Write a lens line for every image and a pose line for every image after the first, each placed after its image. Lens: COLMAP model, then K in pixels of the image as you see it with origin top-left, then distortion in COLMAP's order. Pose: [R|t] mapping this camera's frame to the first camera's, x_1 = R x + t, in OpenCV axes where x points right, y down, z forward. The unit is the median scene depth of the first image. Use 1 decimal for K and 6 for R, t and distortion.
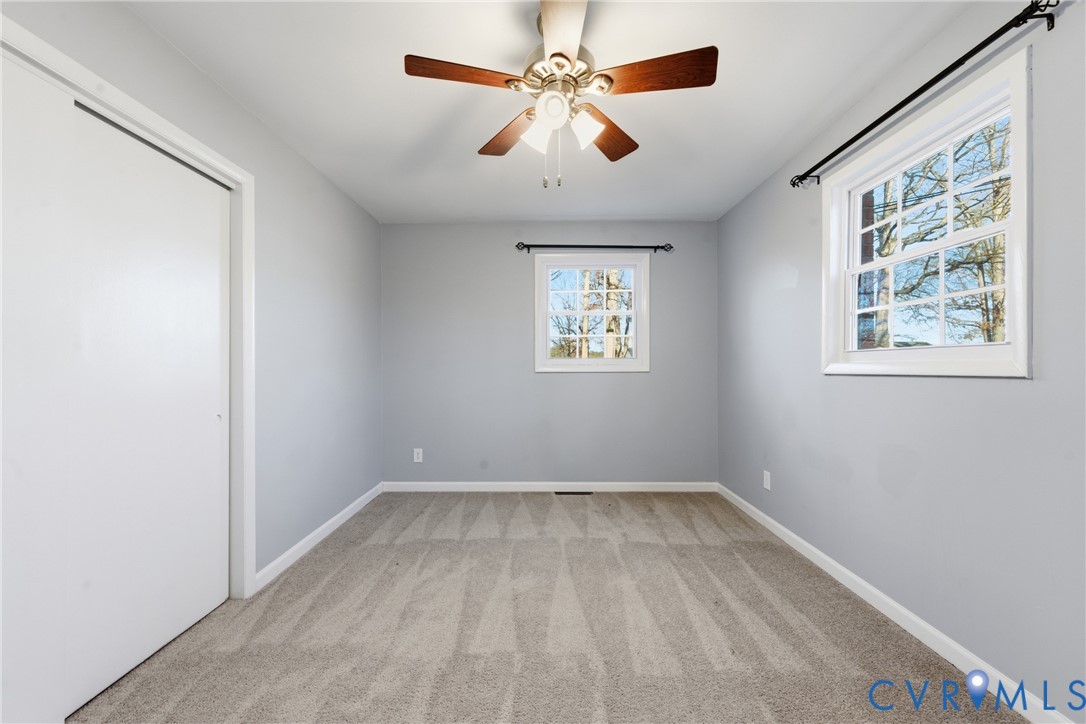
lens RADIAL K [[424.4, 0, 541.7], [0, 424.4, 364.9], [0, 0, 1]] dist [0.002530, -0.003013]
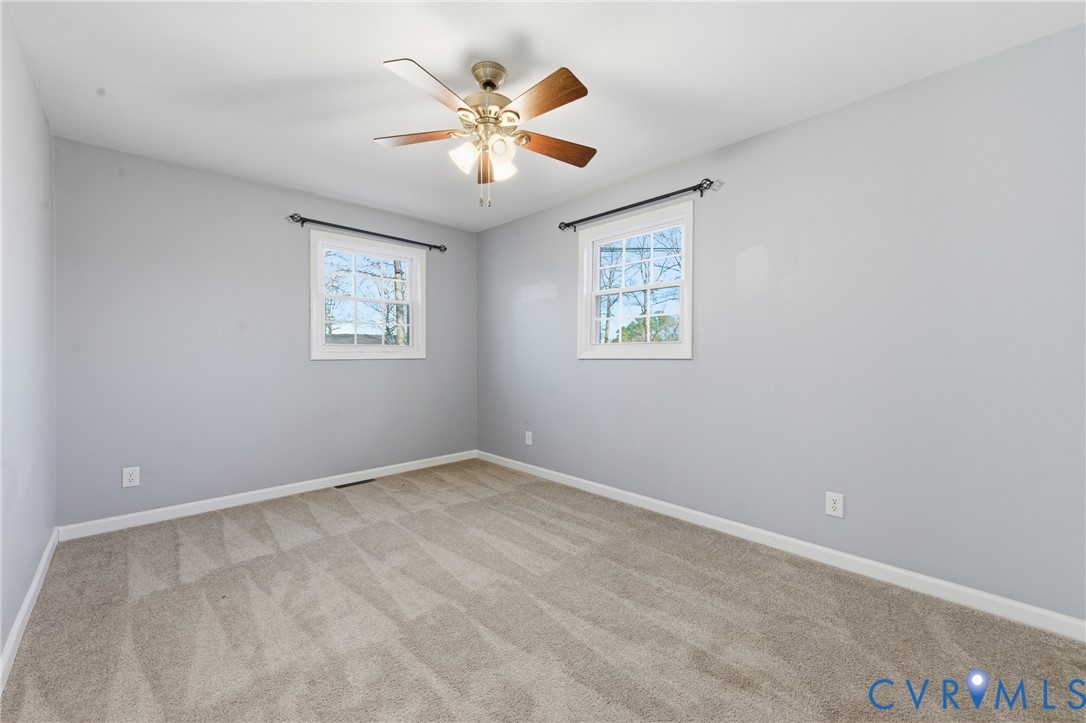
lens RADIAL K [[424.4, 0, 541.7], [0, 424.4, 364.4], [0, 0, 1]] dist [0.002530, -0.003013]
pose [[0.722605, -0.016245, 0.691071, -0.404045], [-0.004961, 0.999576, 0.028684, -0.004290], [-0.691244, -0.024155, 0.722218, -0.000823]]
